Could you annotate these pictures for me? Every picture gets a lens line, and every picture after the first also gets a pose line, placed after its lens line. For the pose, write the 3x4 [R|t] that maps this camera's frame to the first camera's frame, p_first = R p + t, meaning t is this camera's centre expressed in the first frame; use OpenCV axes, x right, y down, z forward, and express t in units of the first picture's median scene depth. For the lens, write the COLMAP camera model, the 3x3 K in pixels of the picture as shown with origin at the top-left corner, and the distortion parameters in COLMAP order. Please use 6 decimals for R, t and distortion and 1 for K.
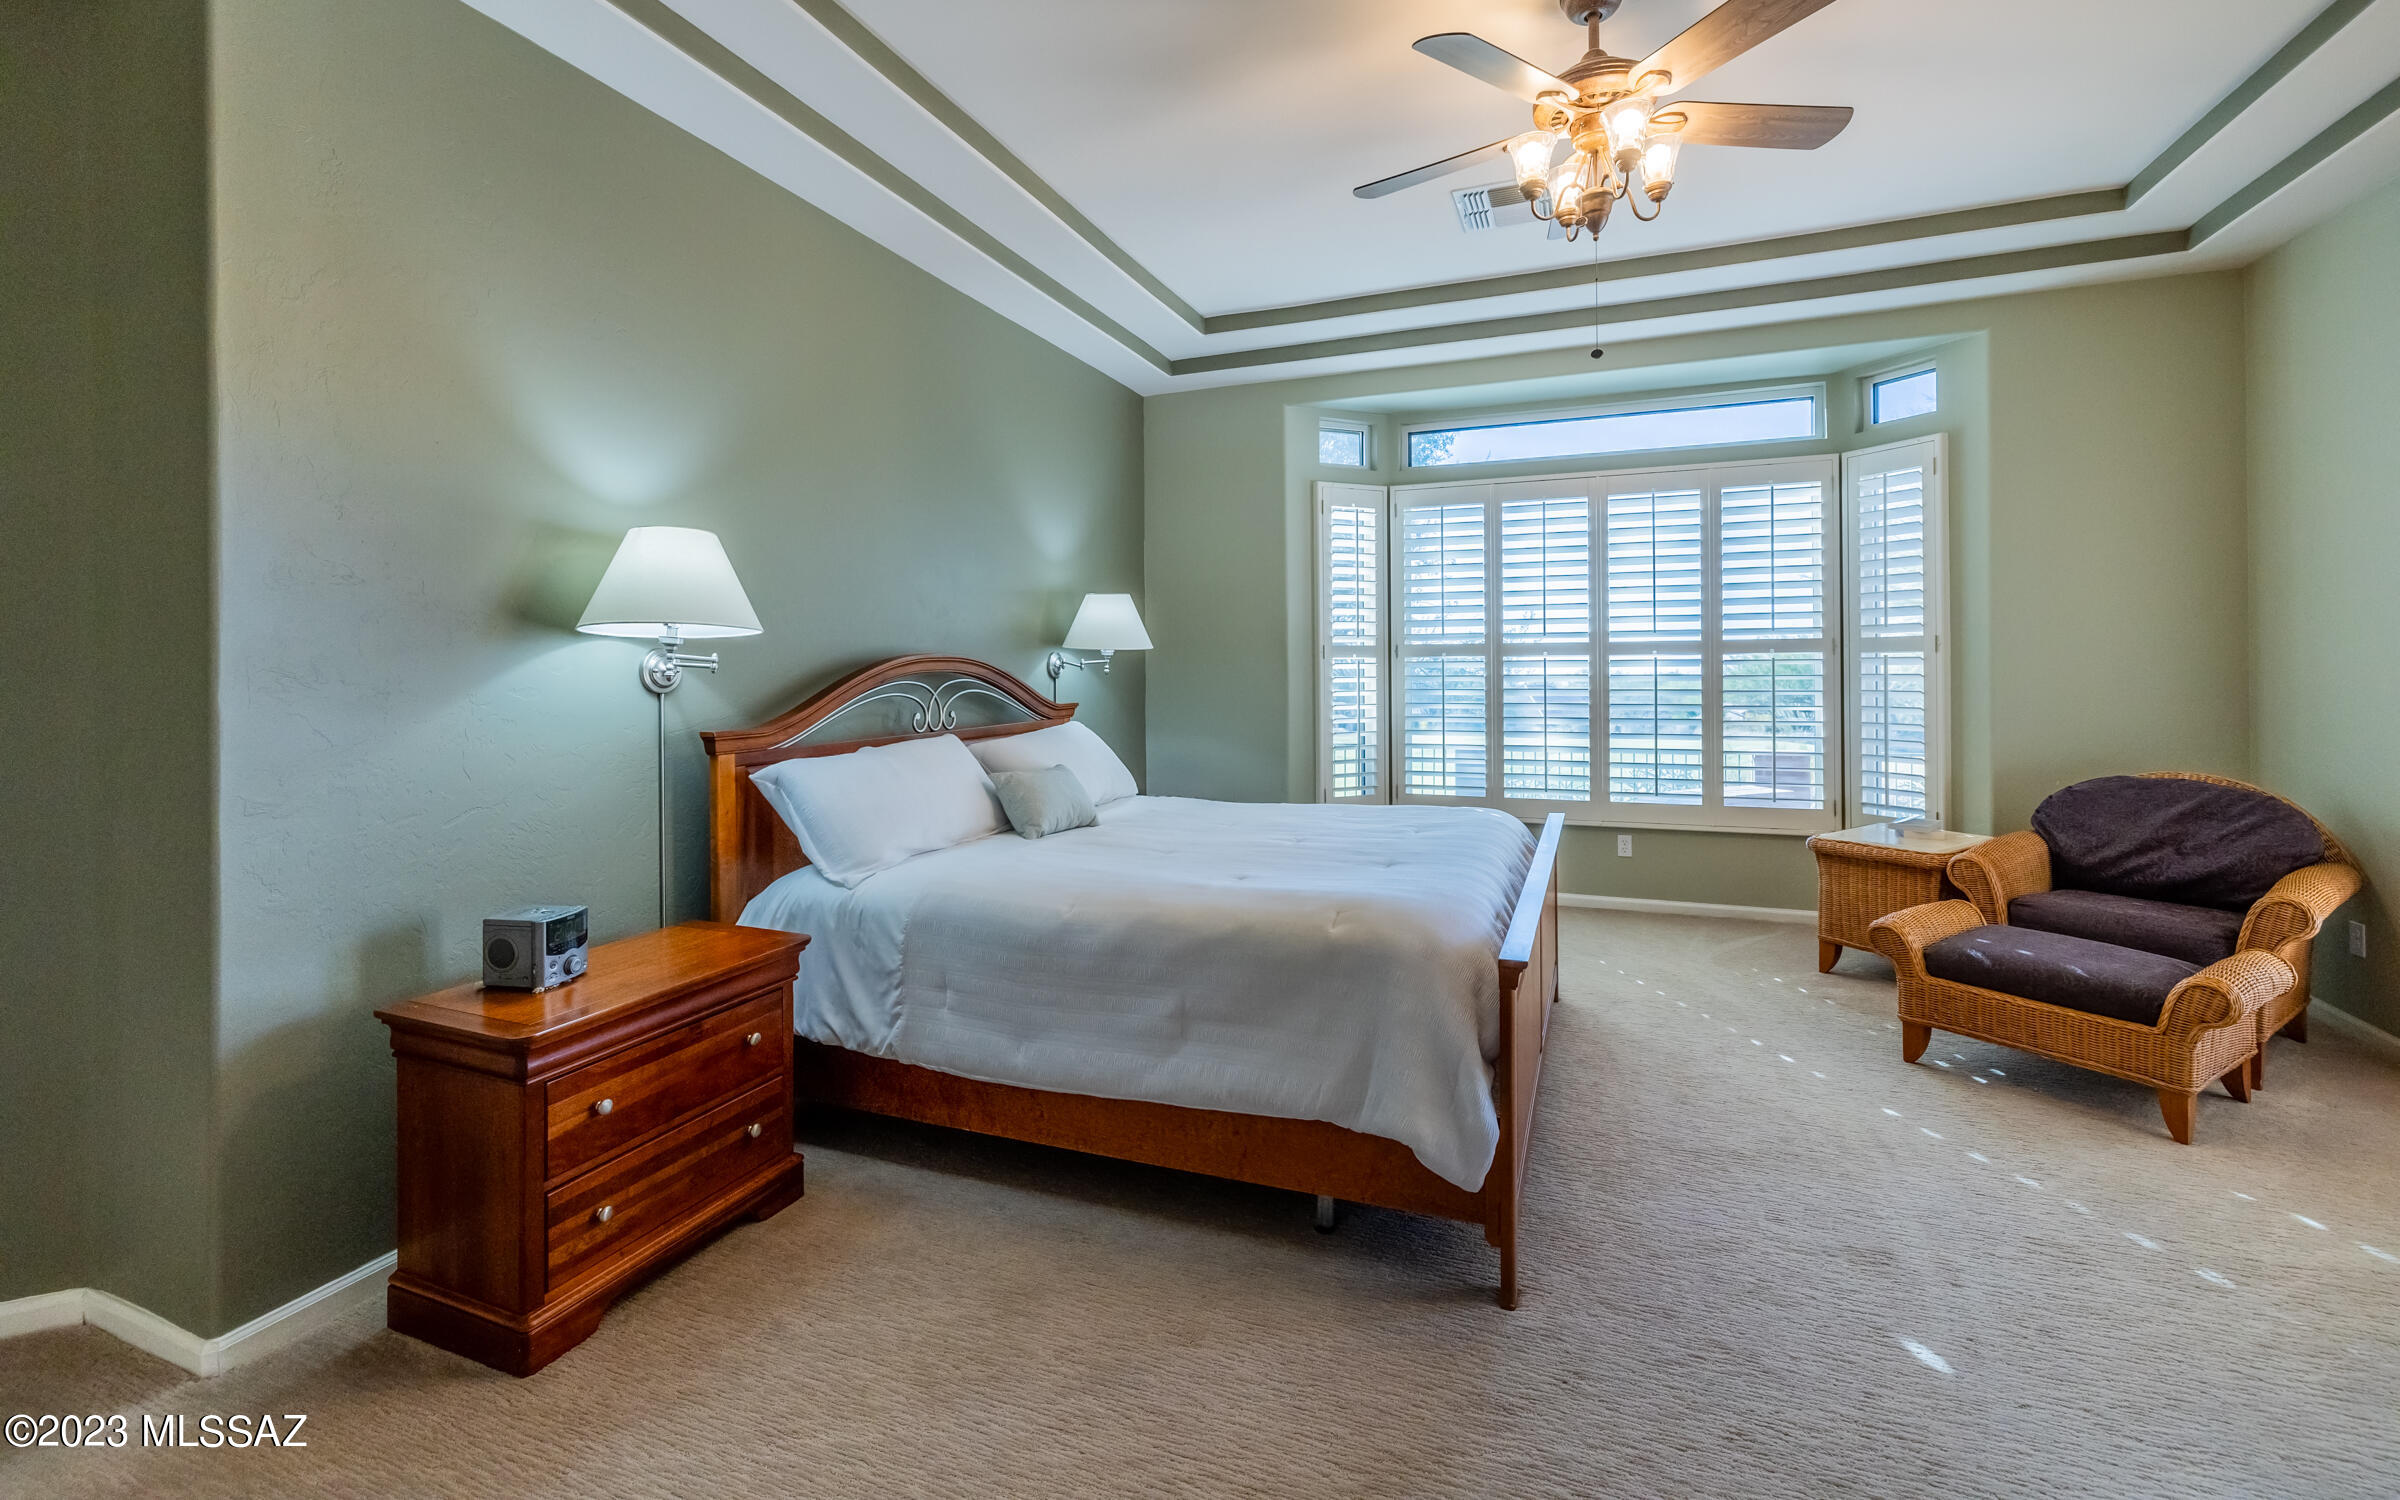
lens RADIAL K [[1027.9, 0, 1187.7], [0, 1027.9, 671.0], [0, 0, 1]] dist [-0.003982, 0.000013]
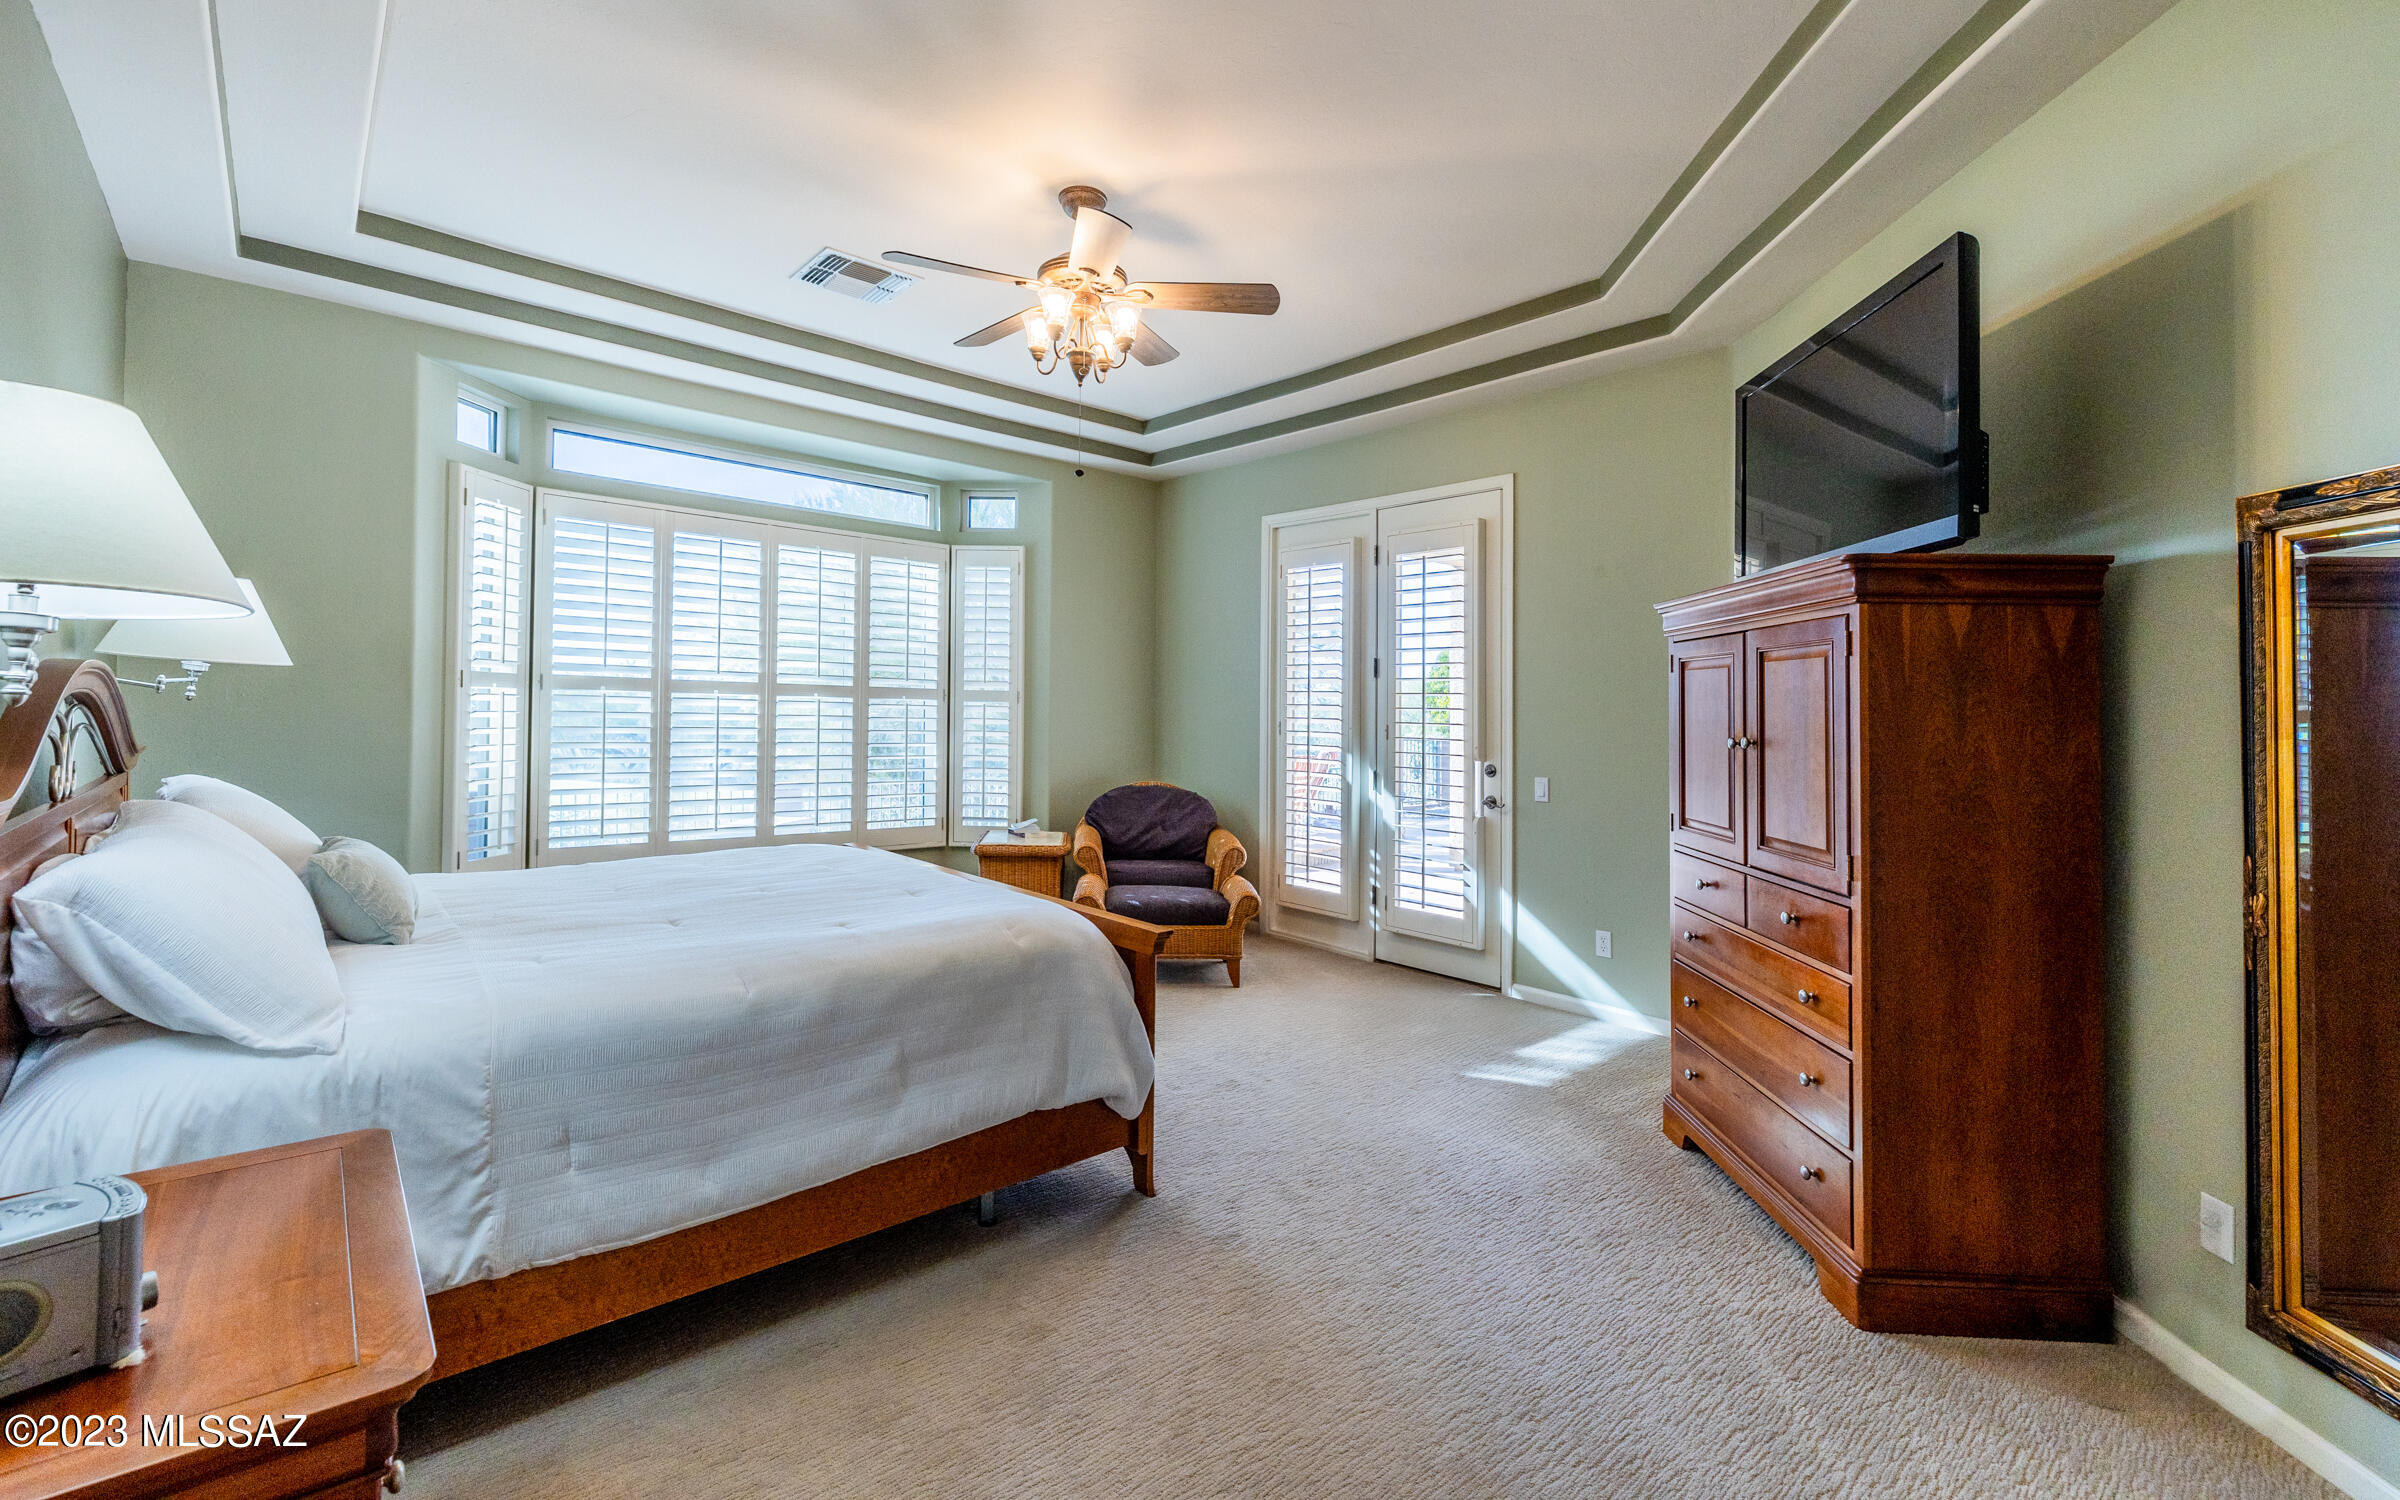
lens RADIAL K [[1024.9, 0, 1214.8], [0, 1024.9, 690.6], [0, 0, 1]] dist [-0.000345, 0.000006]
pose [[0.431254, 0.038998, 0.901387, -0.365312], [-0.023503, 0.999212, -0.031986, 0.002522], [-0.901924, -0.007391, 0.431831, 0.148660]]
